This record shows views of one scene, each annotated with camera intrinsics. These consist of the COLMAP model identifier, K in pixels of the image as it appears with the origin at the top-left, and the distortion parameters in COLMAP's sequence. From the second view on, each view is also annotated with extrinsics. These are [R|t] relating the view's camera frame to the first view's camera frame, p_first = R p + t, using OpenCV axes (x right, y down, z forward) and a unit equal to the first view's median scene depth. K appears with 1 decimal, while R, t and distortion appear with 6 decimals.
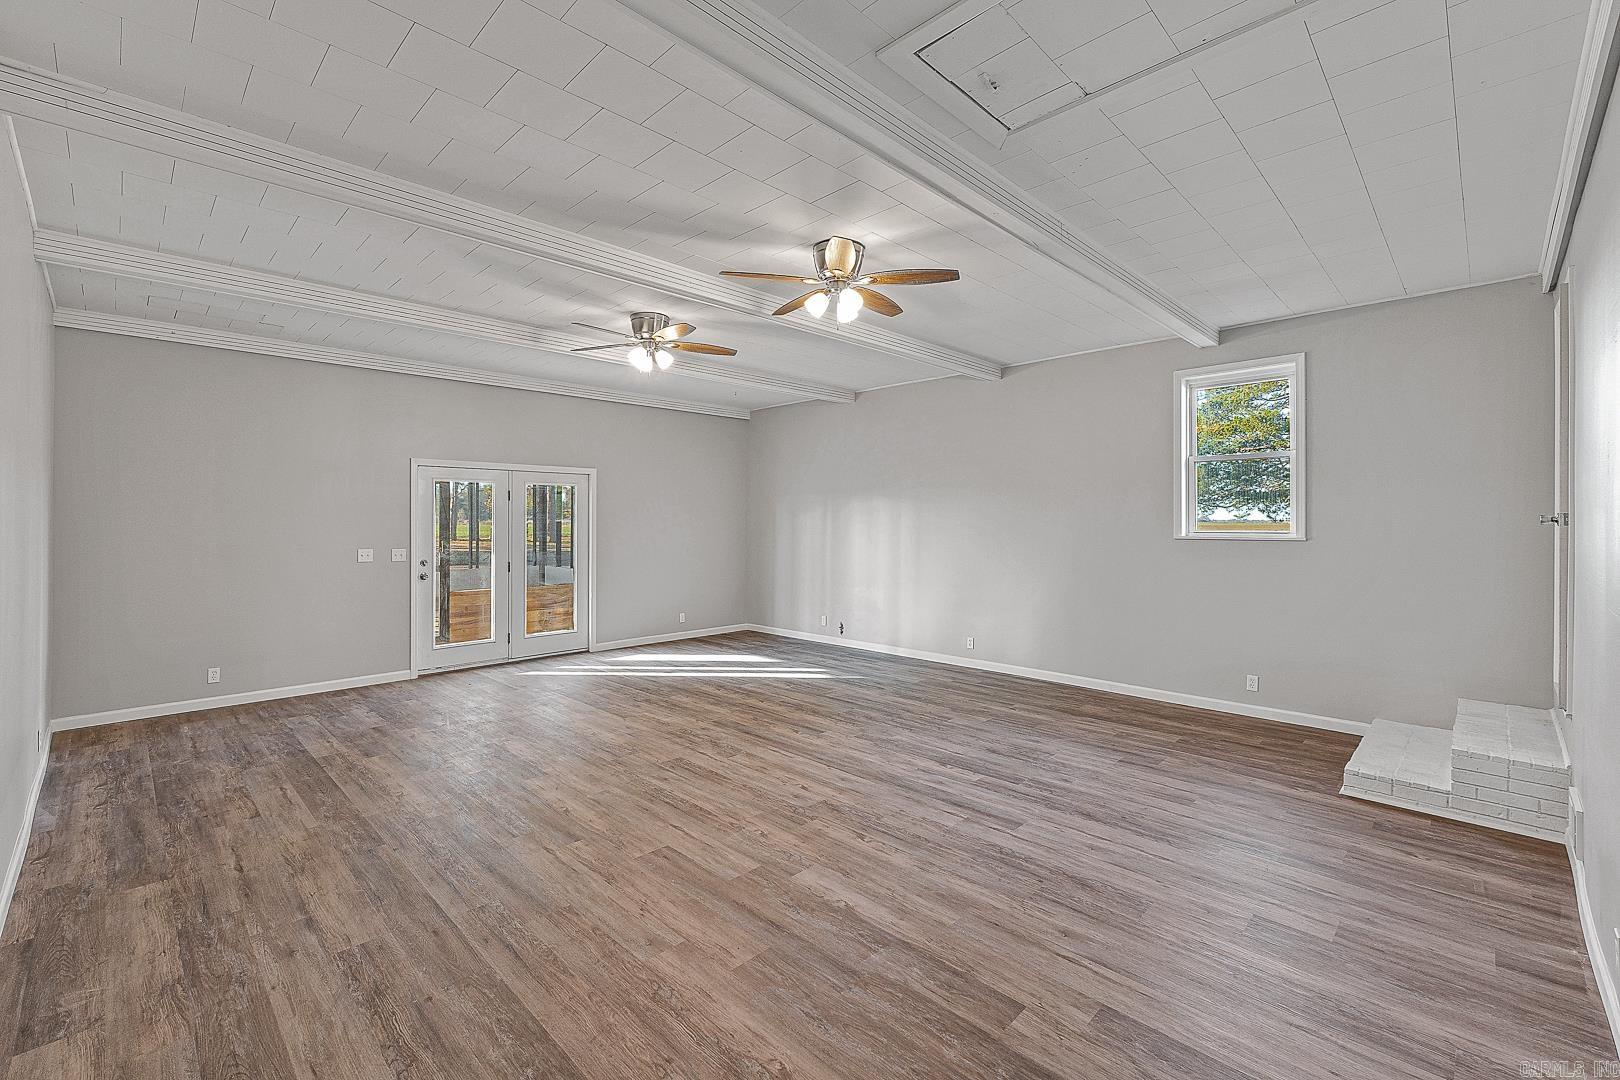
lens RADIAL K [[678.3, 0, 805.5], [0, 678.3, 548.0], [0, 0, 1]] dist [0.002240, 0.000145]
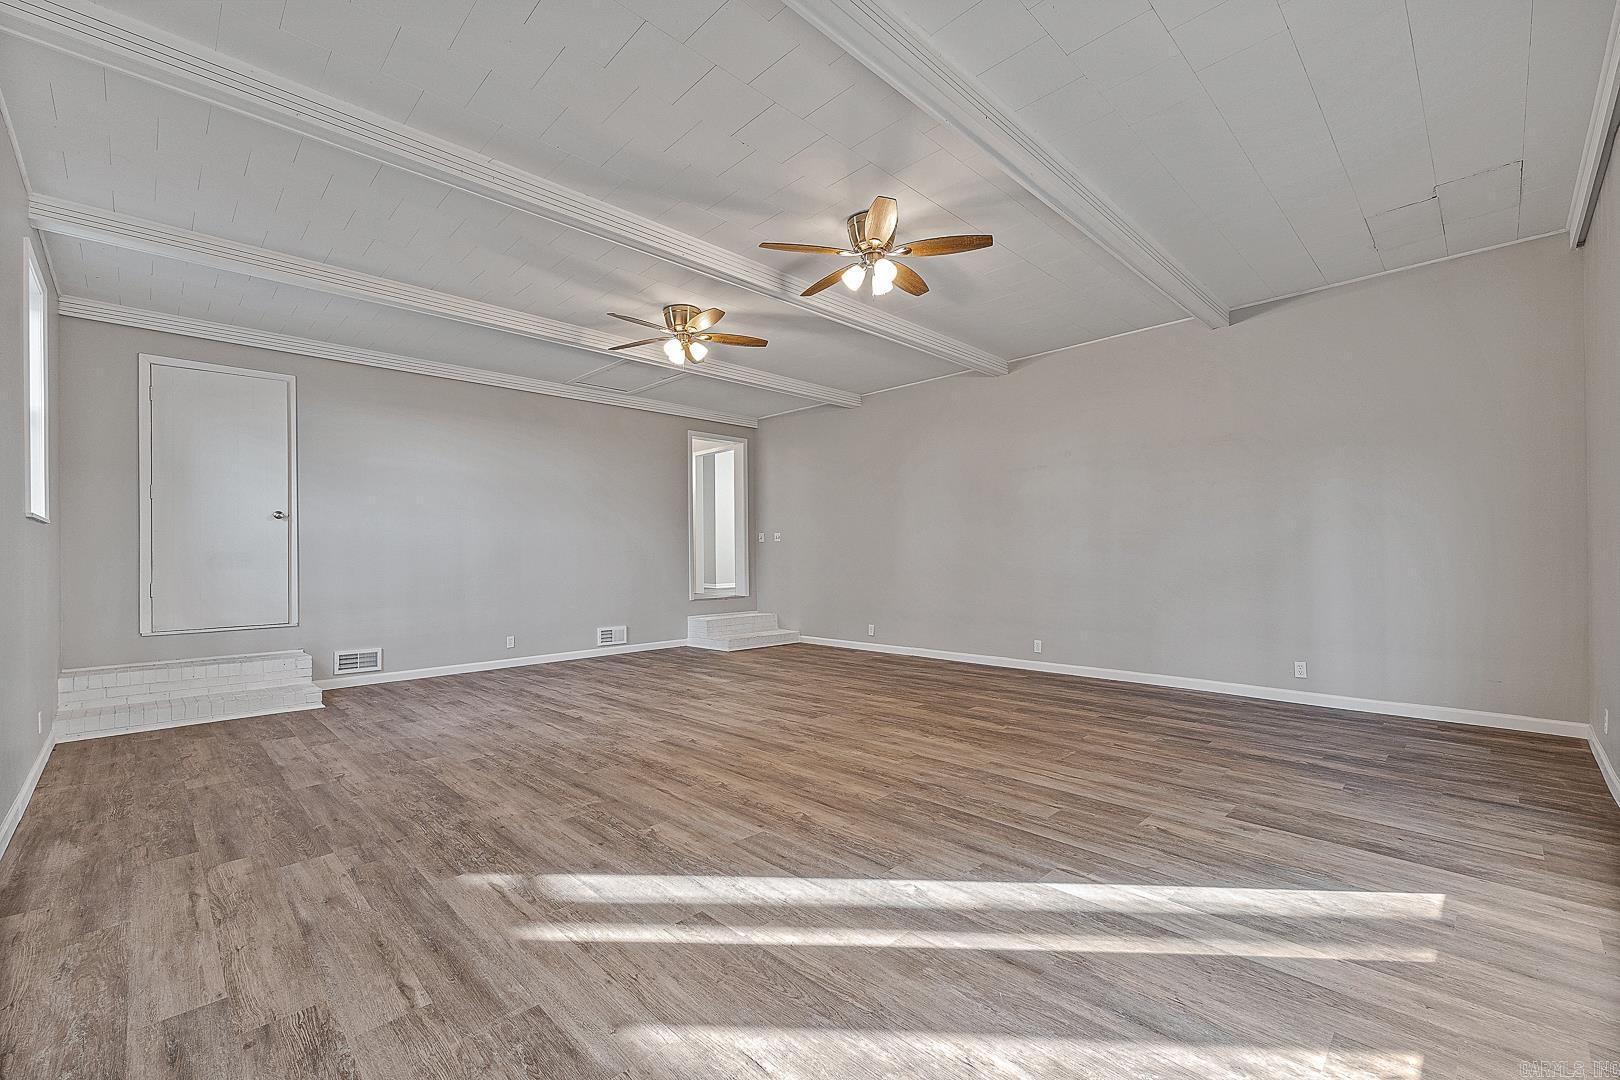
lens RADIAL K [[678.3, 0, 805.5], [0, 678.3, 548.0], [0, 0, 1]] dist [0.002240, 0.000145]
pose [[-0.999851, 0.009164, 0.014614, -0.172711], [0.009567, 0.999568, 0.027776, 0.005645], [-0.014354, 0.027912, -0.999507, 1.874072]]
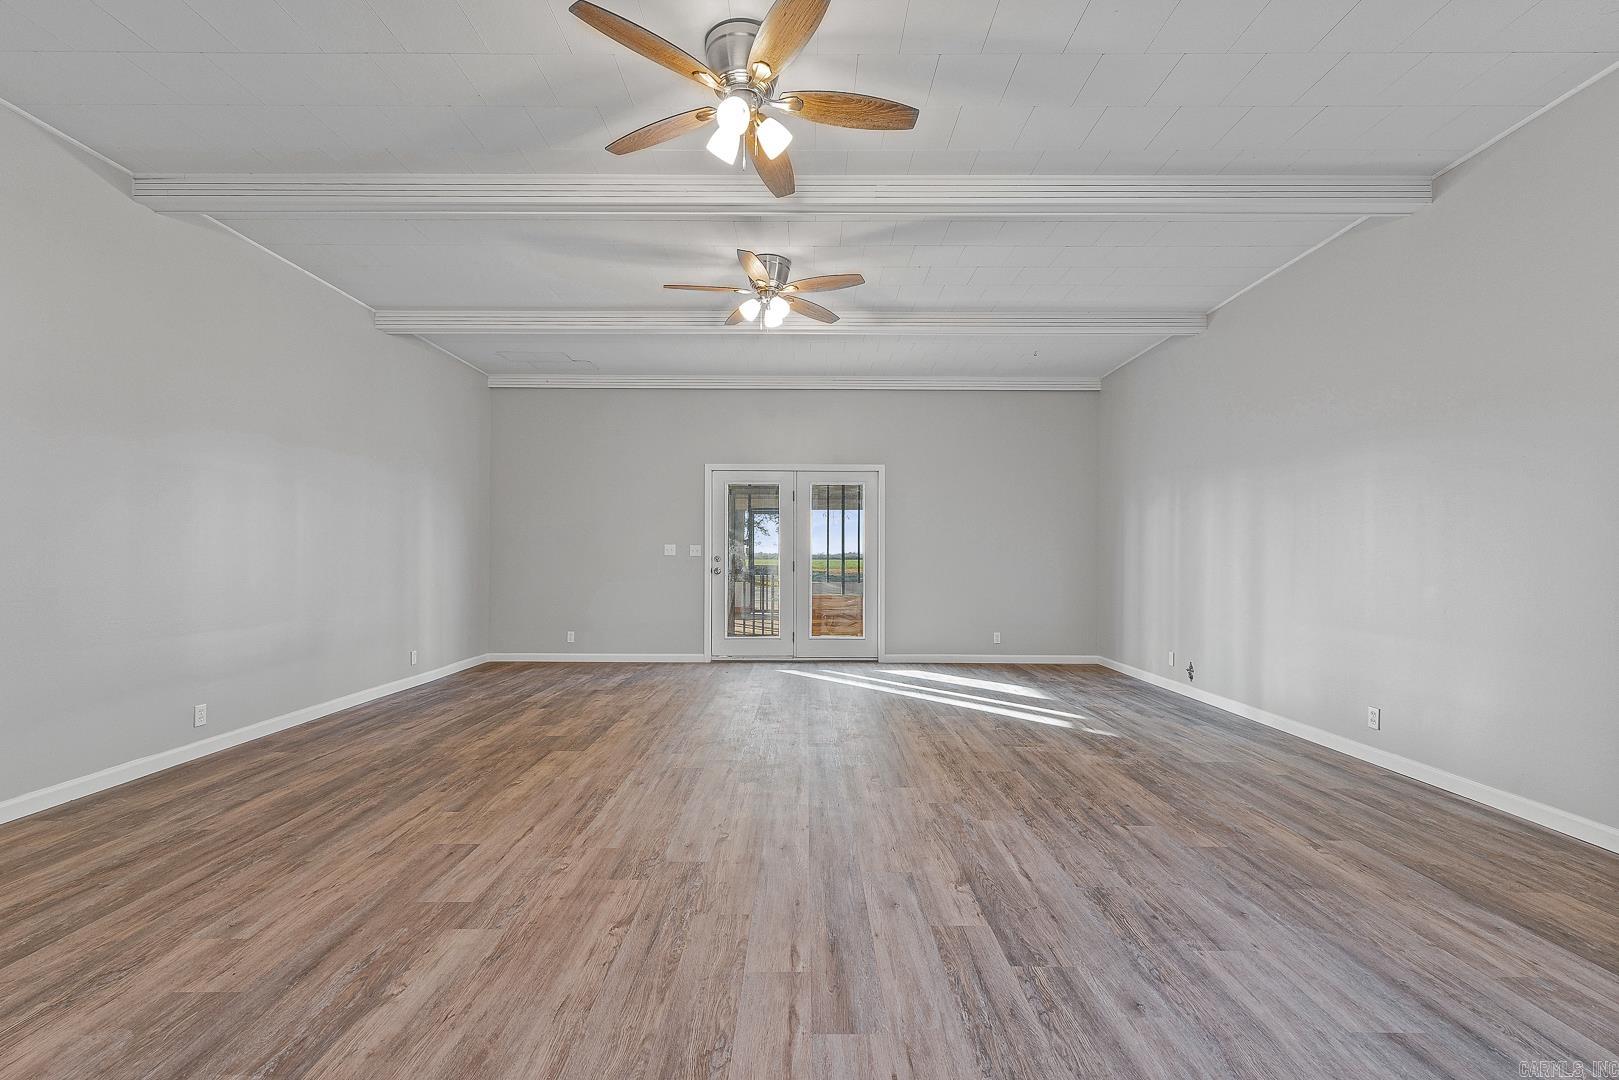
lens RADIAL K [[677.5, 0, 814.5], [0, 677.5, 571.6], [0, 0, 1]] dist [0.005724, -0.000019]
pose [[0.713716, 0.017533, -0.700216, 0.444430], [-0.030721, 0.999508, -0.006286, 0.061435], [0.699761, 0.025997, 0.713904, 0.447276]]
